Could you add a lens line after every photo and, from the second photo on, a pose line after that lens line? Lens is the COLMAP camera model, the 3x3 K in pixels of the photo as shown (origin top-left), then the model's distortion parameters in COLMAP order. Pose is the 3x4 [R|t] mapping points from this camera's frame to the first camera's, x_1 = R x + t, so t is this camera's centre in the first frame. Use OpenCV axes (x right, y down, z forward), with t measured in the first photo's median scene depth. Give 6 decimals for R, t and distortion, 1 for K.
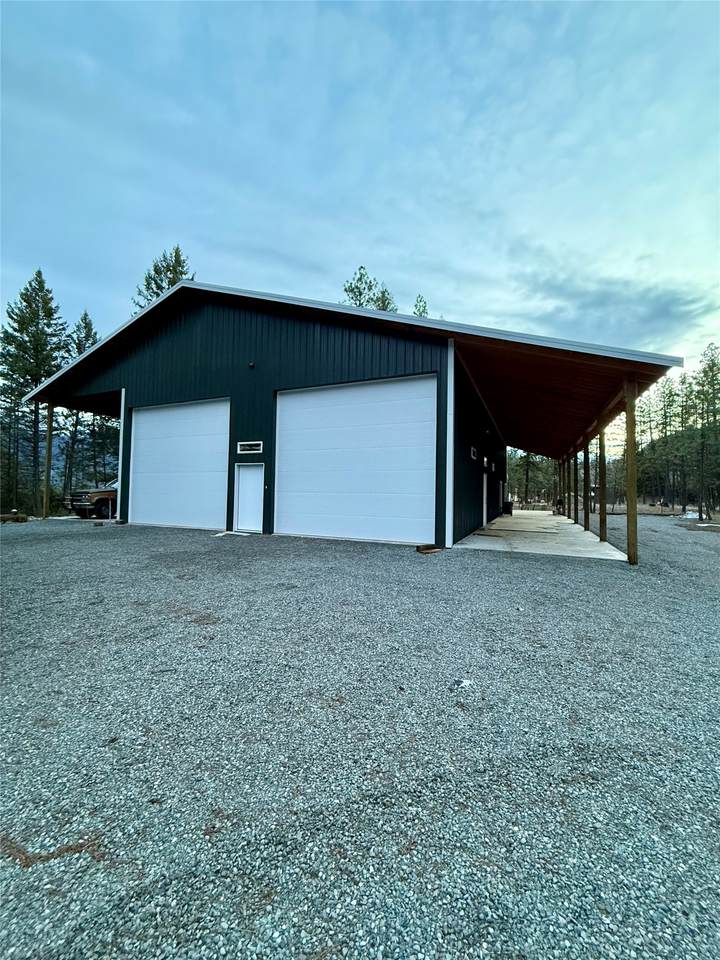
lens RADIAL K [[383.1, 0, 360.0], [0, 383.1, 480.0], [0, 0, 1]] dist [0.023887, 0.000048]
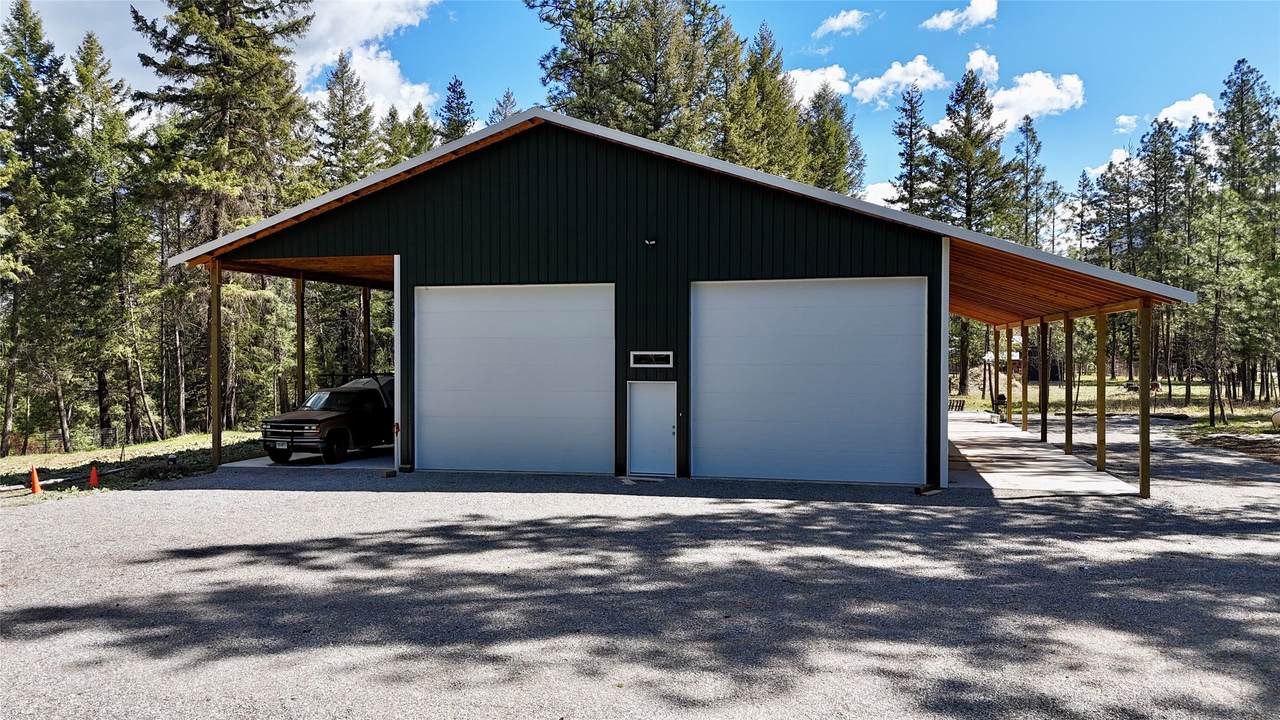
lens RADIAL K [[952.1, 0, 640.0], [0, 952.1, 360.0], [0, 0, 1]] dist [0.099011, 0.000943]
pose [[0.982977, -0.013911, 0.183203, -0.228097], [0.007879, 0.999404, 0.033615, -0.051638], [-0.183561, -0.031600, 0.982500, -0.267809]]
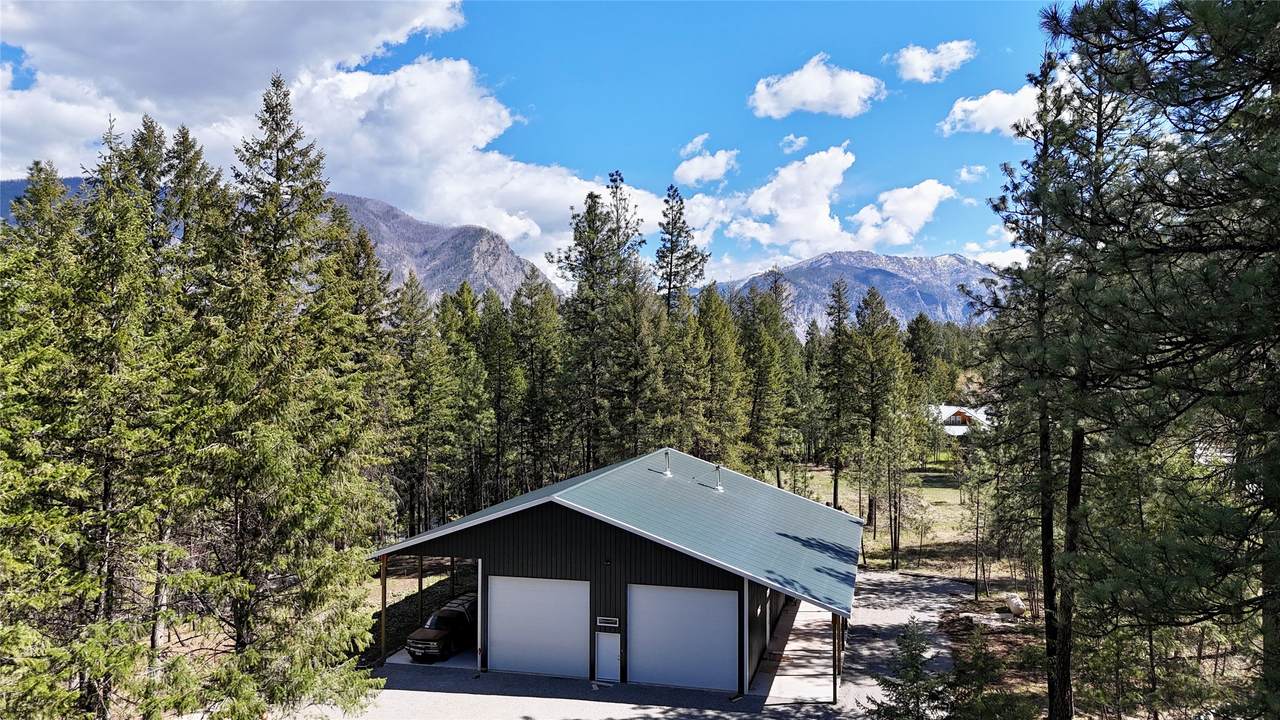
lens RADIAL K [[952.1, 0, 640.0], [0, 952.1, 360.0], [0, 0, 1]] dist [0.099011, 0.000943]
pose [[0.986559, -0.014877, 0.162726, -0.265771], [0.011147, 0.999654, 0.023815, -0.413714], [-0.163024, -0.021681, 0.986384, -0.915675]]
